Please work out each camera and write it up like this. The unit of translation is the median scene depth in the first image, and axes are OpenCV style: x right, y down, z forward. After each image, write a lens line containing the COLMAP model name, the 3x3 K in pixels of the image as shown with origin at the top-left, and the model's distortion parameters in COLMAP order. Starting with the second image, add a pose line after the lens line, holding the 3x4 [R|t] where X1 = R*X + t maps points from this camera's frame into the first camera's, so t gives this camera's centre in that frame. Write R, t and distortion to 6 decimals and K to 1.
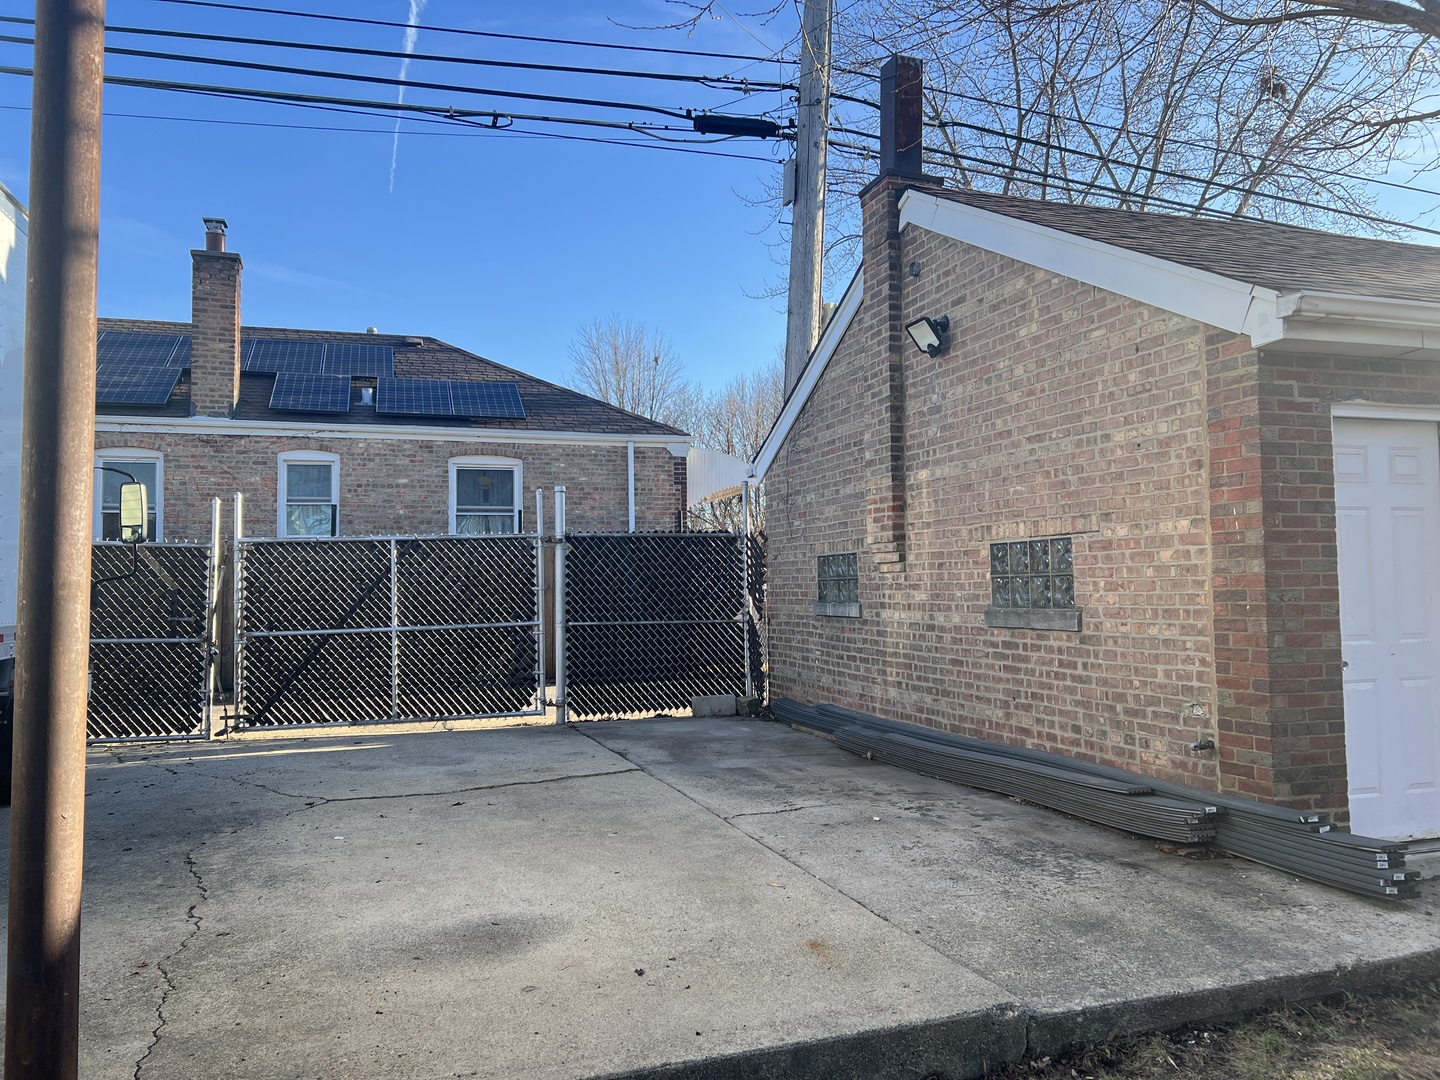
lens RADIAL K [[1075.7, 0, 729.6], [0, 1075.7, 539.0], [0, 0, 1]] dist [0.060643, -0.068403]
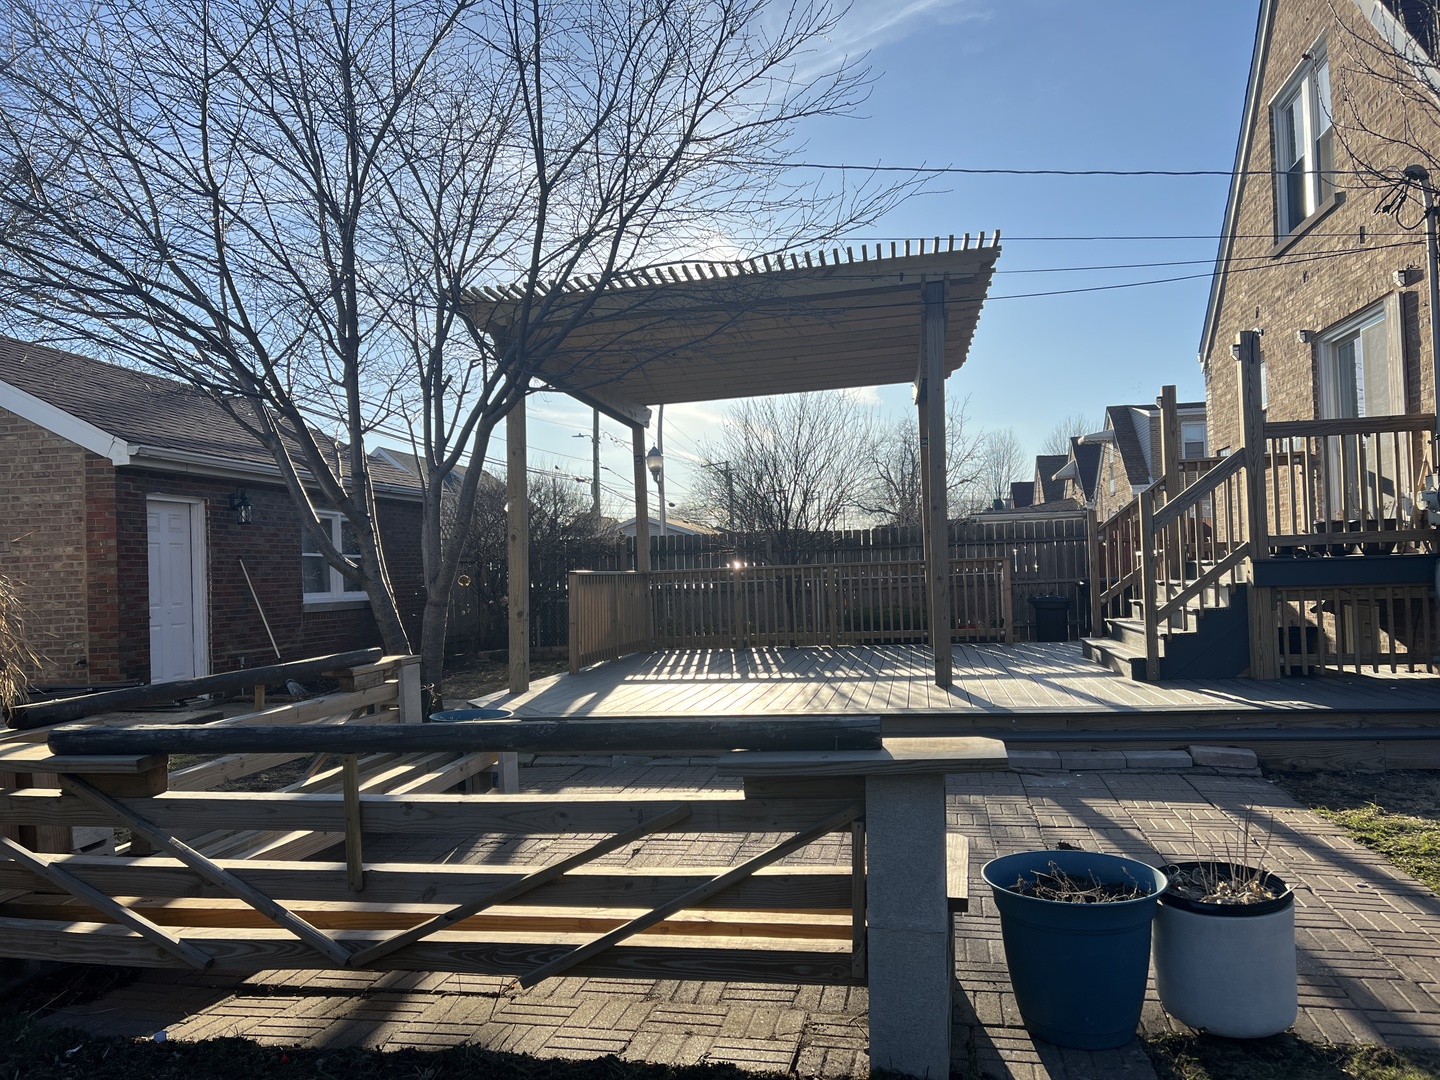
lens RADIAL K [[1075.7, 0, 725.7], [0, 1075.7, 541.6], [0, 0, 1]] dist [0.060643, -0.068403]
pose [[0.461447, 0.019184, 0.886960, -0.774600], [-0.013754, 0.999801, -0.014469, -0.016037], [-0.887061, -0.005522, 0.461619, -0.940696]]
